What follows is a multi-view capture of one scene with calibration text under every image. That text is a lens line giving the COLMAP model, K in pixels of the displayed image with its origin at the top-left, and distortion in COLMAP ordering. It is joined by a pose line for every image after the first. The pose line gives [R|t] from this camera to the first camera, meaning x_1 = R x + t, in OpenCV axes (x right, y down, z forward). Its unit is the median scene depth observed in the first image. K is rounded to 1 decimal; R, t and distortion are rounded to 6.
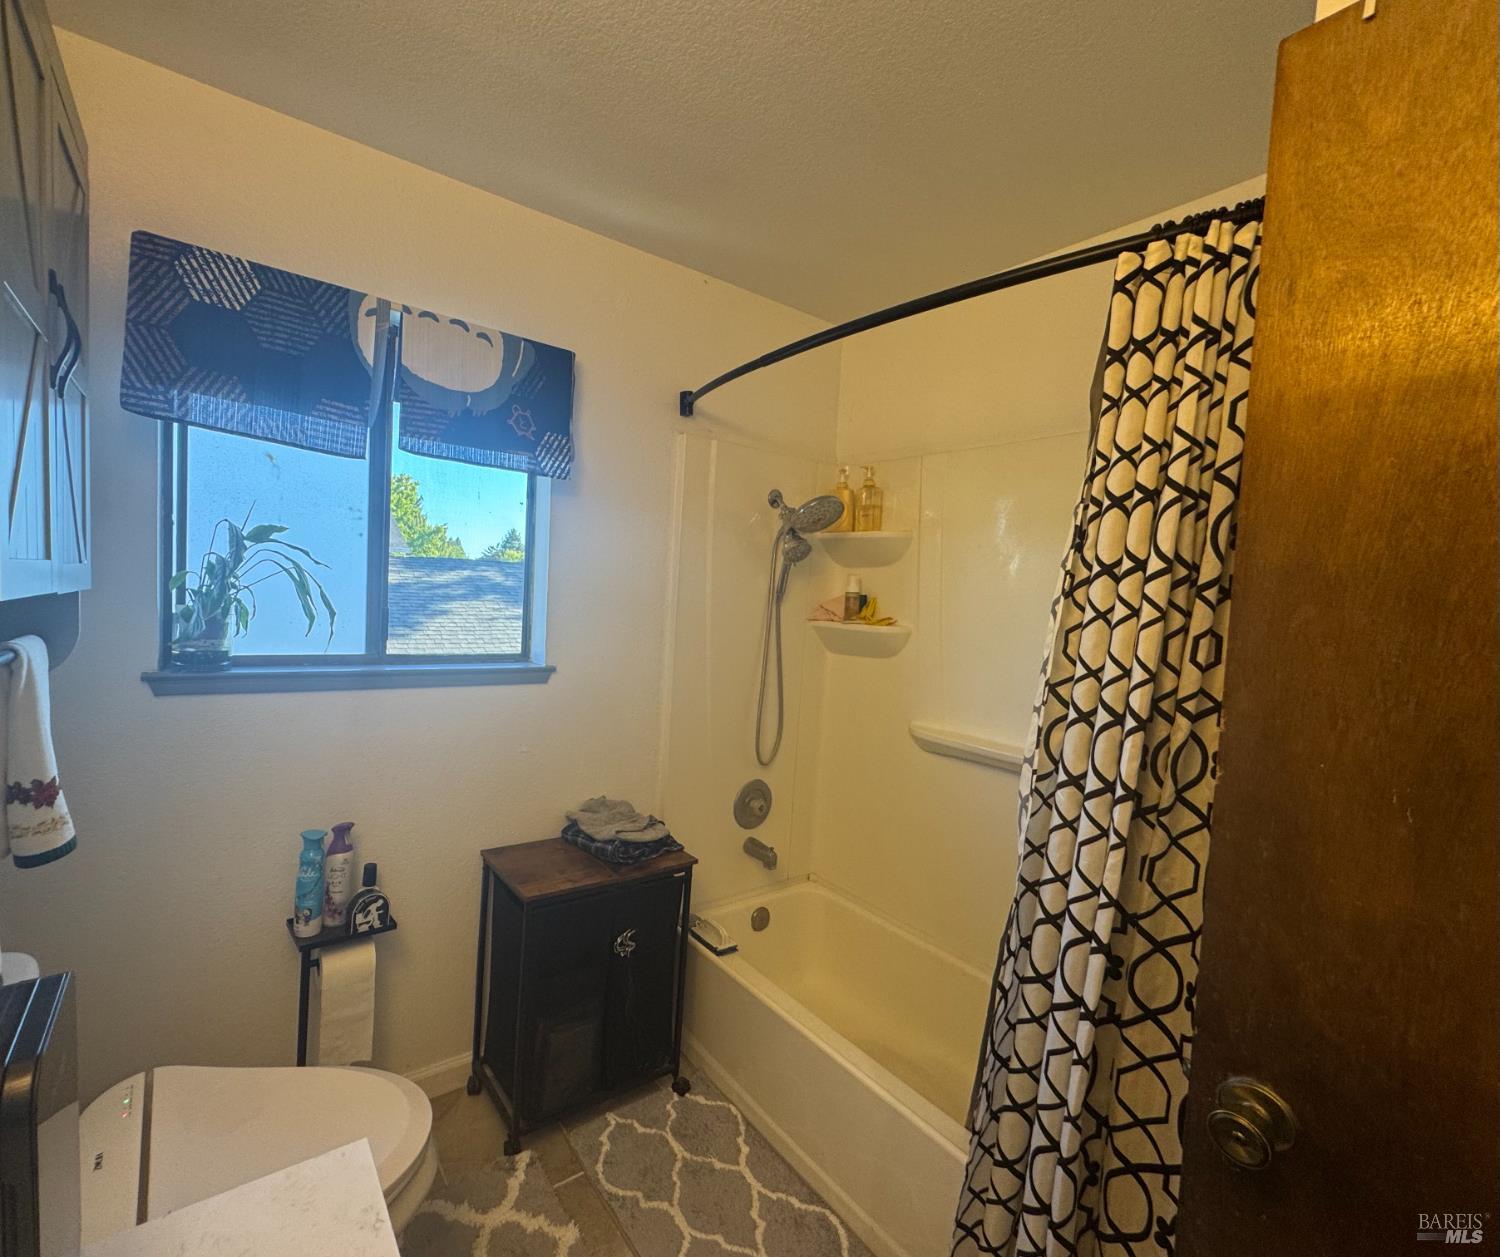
lens RADIAL K [[677.4, 0, 672.4], [0, 677.4, 621.1], [0, 0, 1]] dist [0.002809, 0.000820]
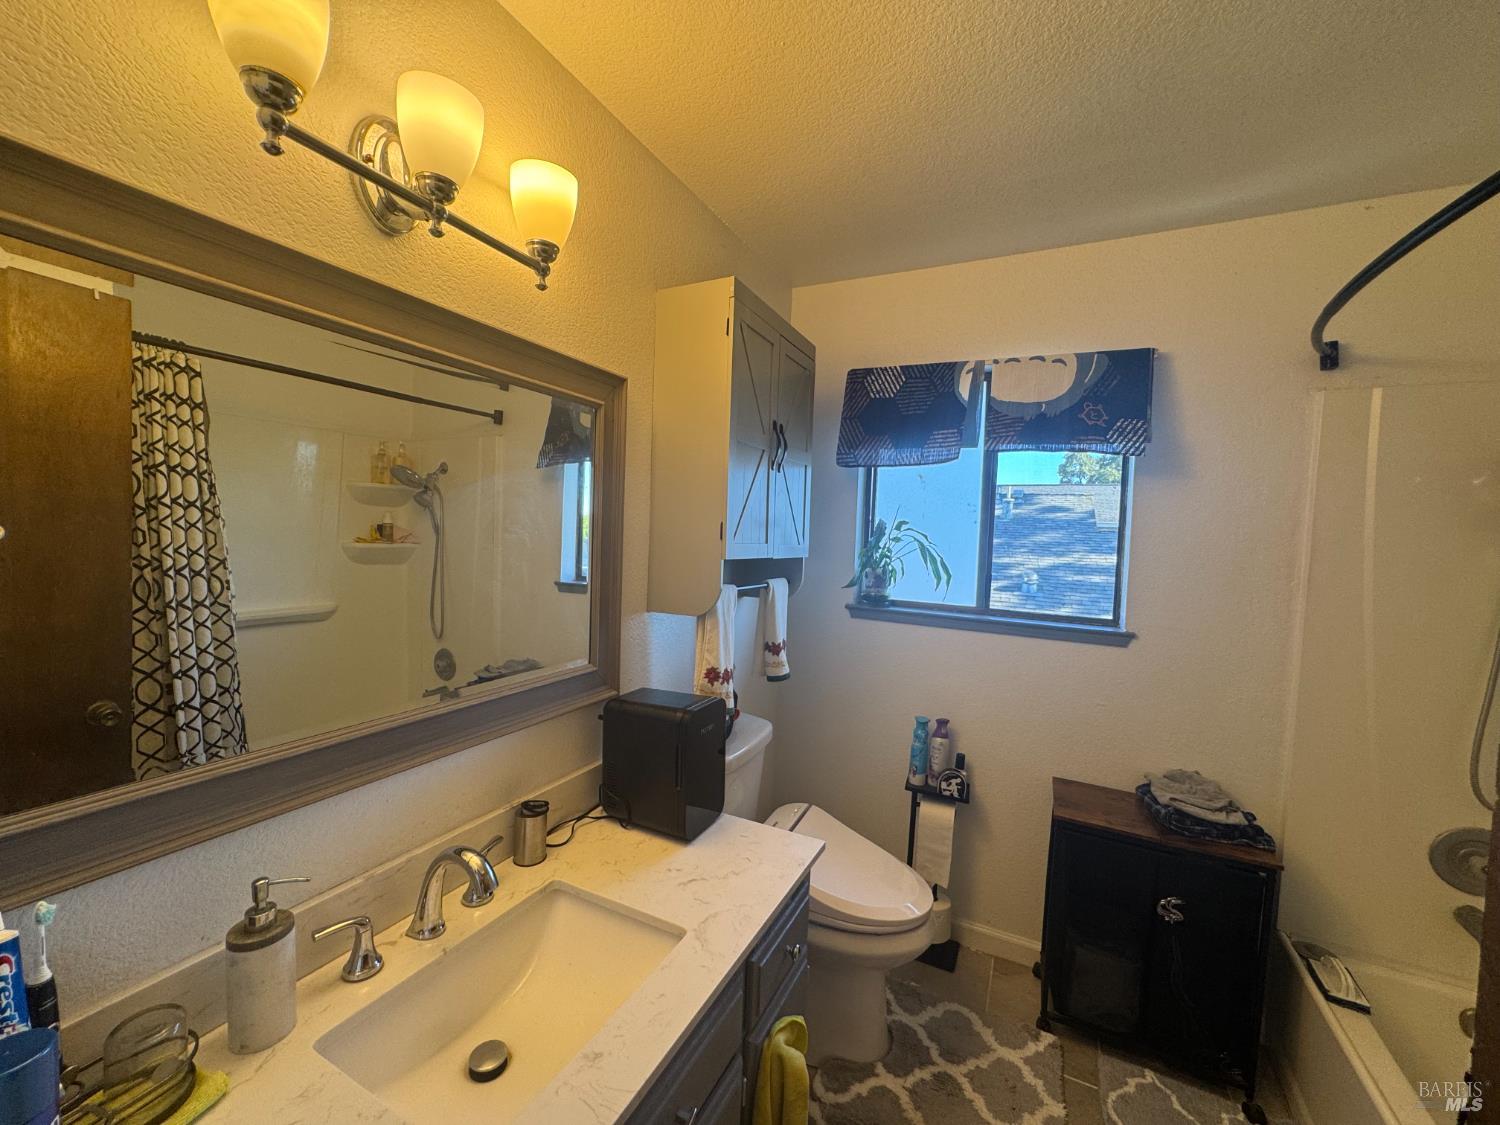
lens RADIAL K [[602.9, 0, 749.9], [0, 602.9, 556.3], [0, 0, 1]] dist [-0.001514, 0.000279]
pose [[0.495204, 0.000601, -0.868776, 0.433338], [-0.060523, 0.997594, -0.033808, 0.016476], [0.866666, 0.069322, 0.494049, -0.032746]]
